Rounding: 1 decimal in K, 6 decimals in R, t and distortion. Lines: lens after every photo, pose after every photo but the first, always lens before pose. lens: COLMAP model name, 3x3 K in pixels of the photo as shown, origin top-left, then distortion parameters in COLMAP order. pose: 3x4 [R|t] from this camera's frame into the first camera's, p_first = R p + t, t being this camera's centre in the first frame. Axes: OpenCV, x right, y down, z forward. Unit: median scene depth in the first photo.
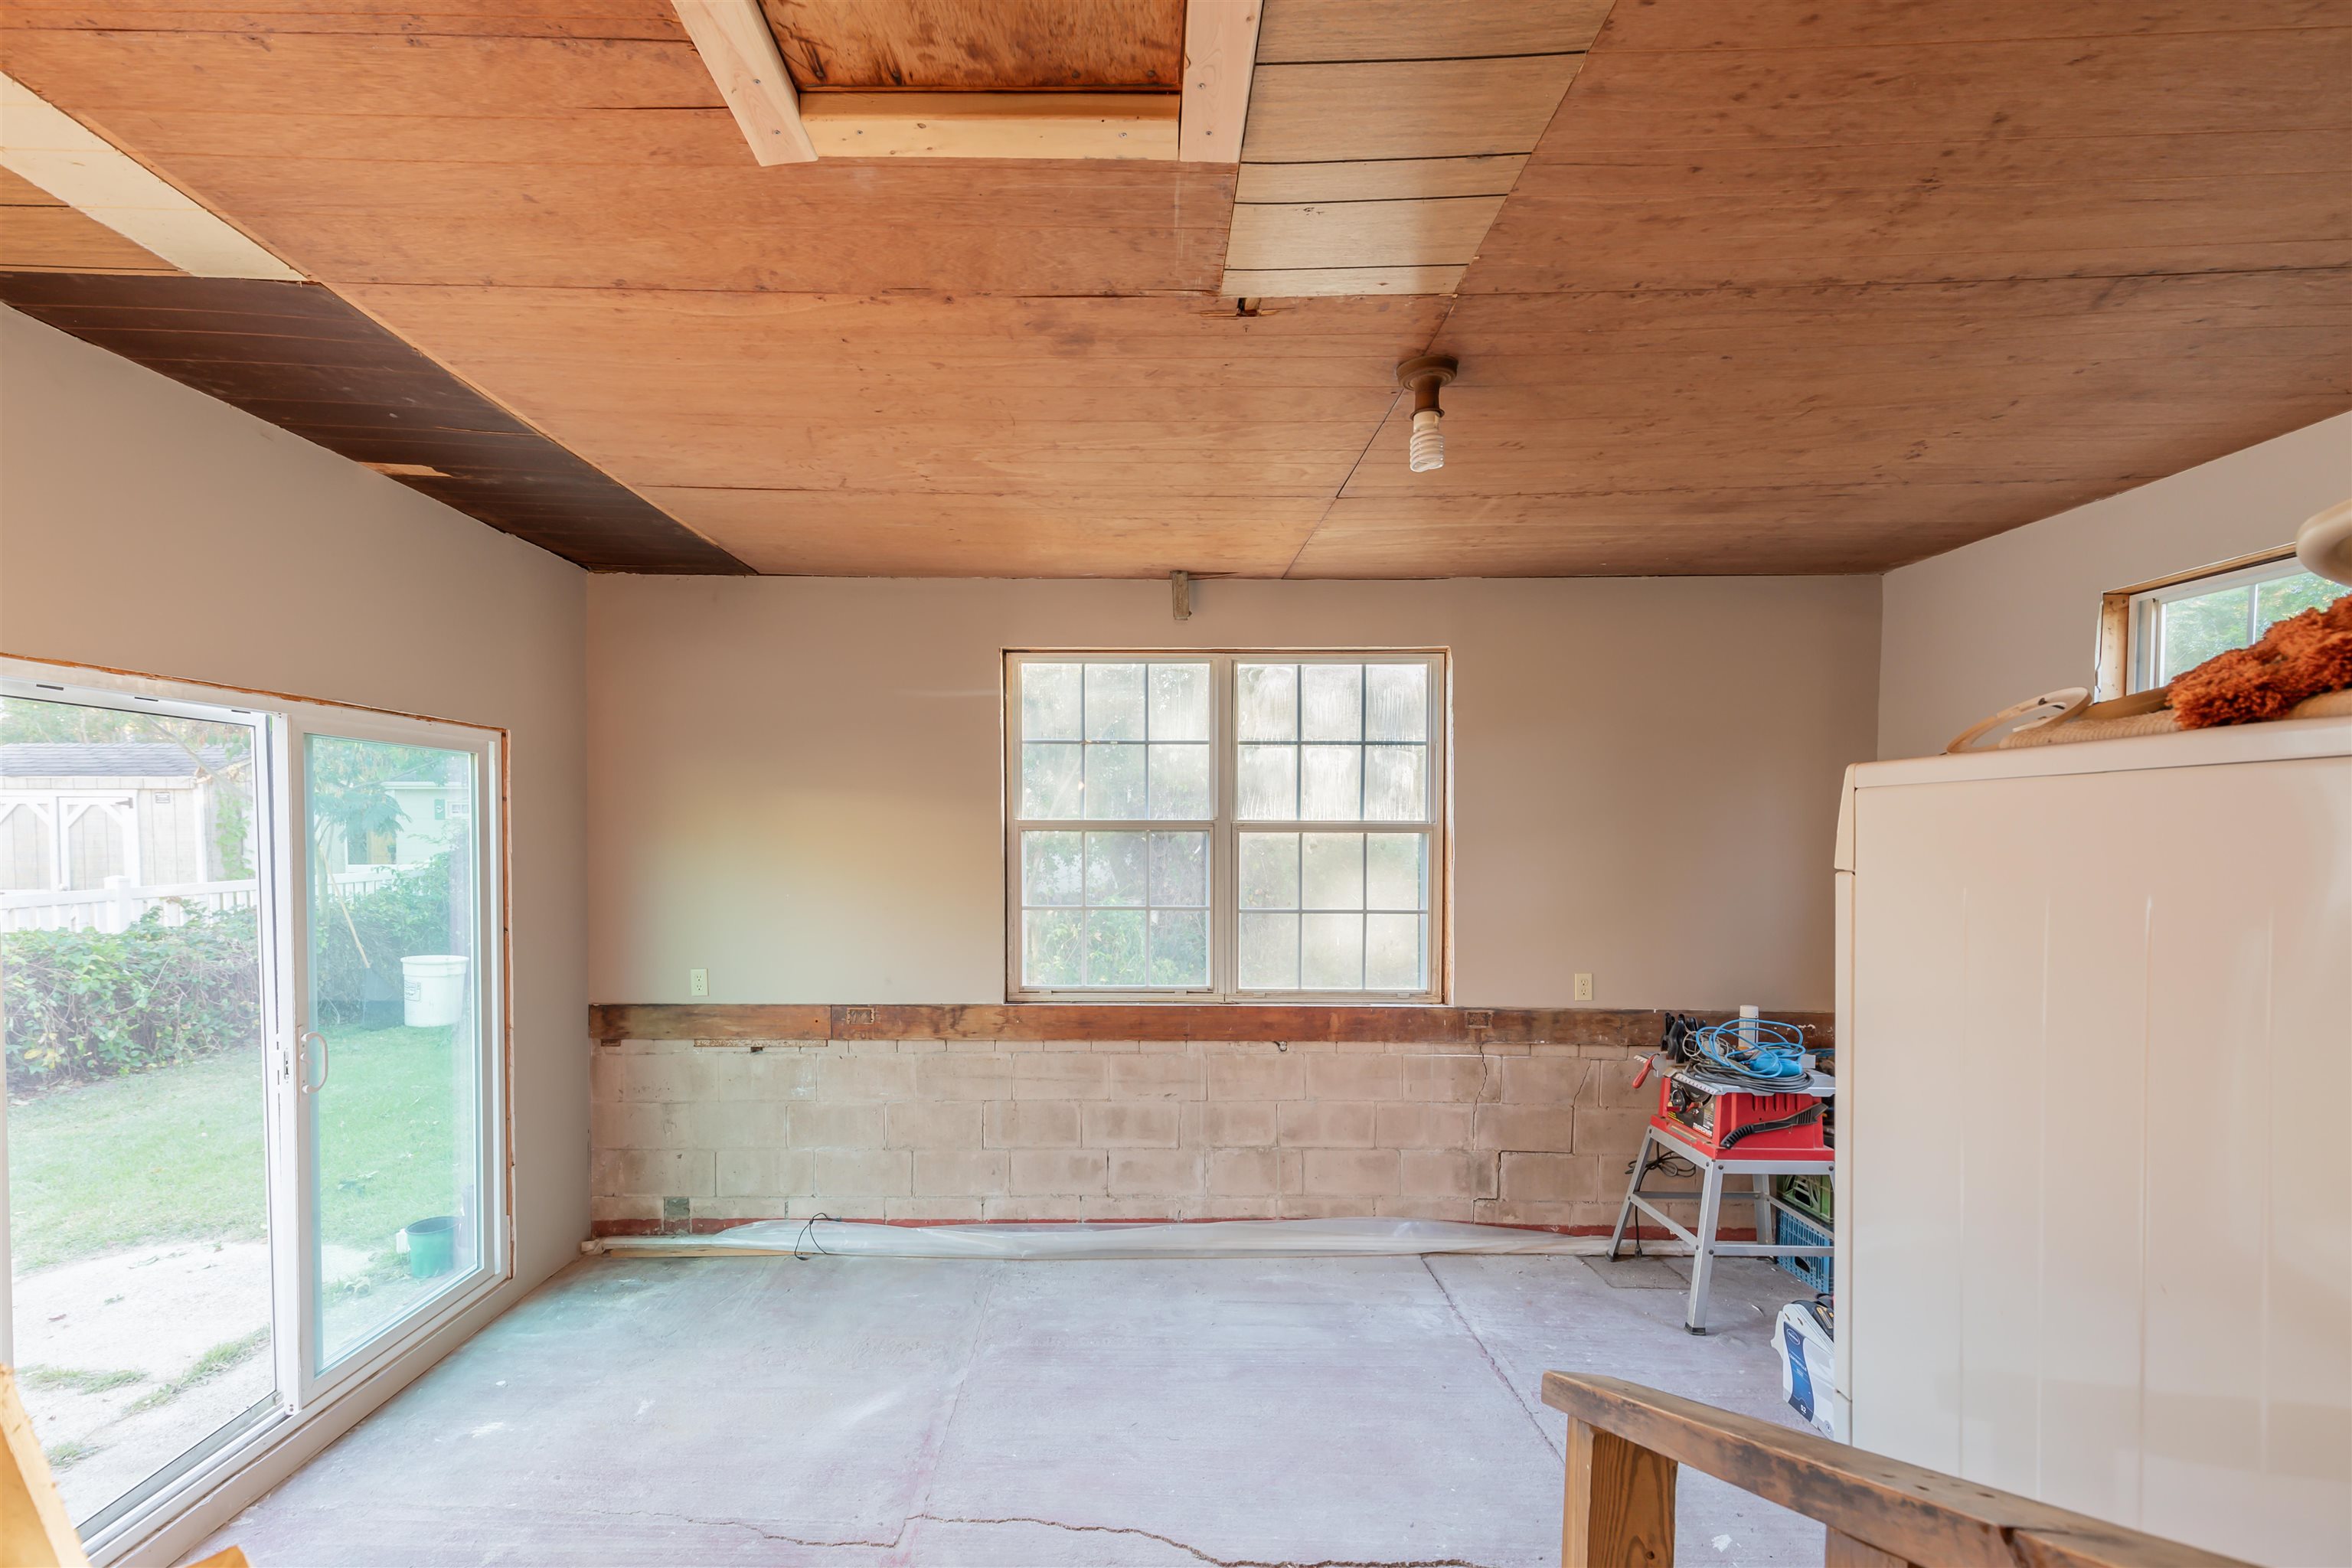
lens RADIAL K [[1060.6, 0, 1127.1], [0, 1060.6, 858.9], [0, 0, 1]] dist [0.003759, 0.000109]
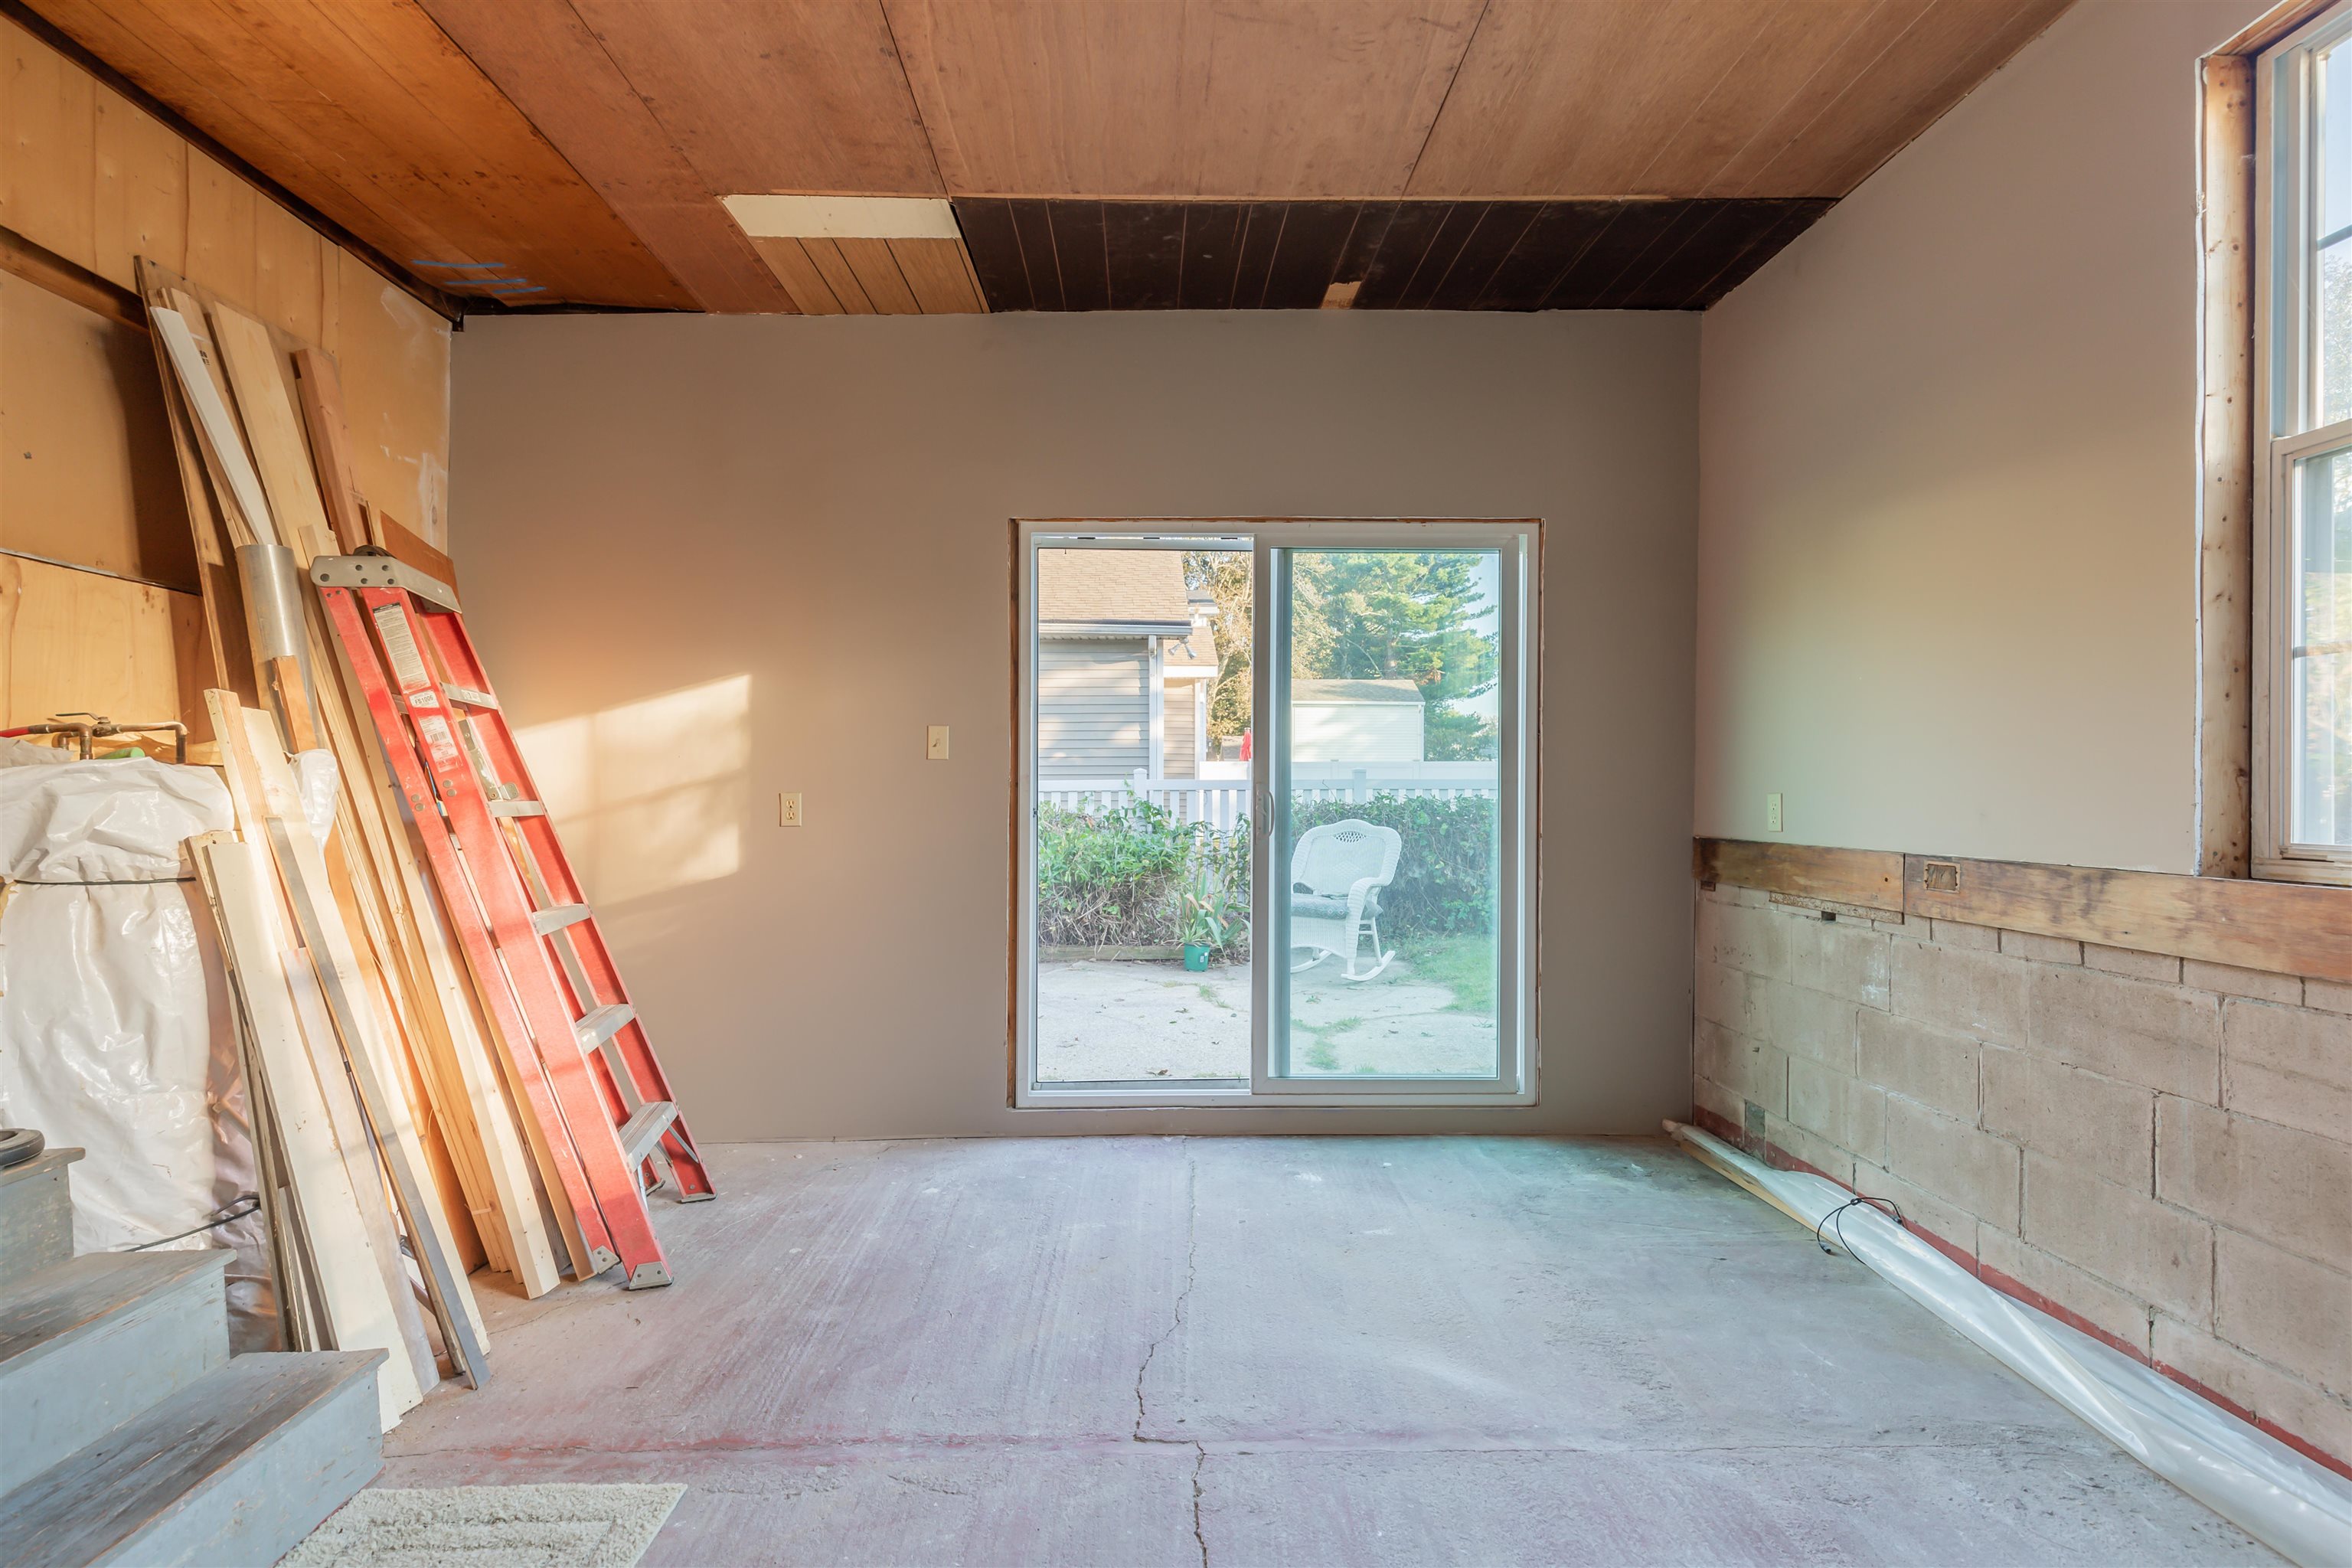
lens RADIAL K [[1060.6, 0, 1173.4], [0, 1060.6, 777.4], [0, 0, 1]] dist [0.003759, 0.000109]
pose [[0.033104, -0.014796, -0.999342, 0.301409], [-0.026777, 0.999518, -0.015686, 0.114476], [0.999093, 0.027279, 0.032692, 0.568368]]
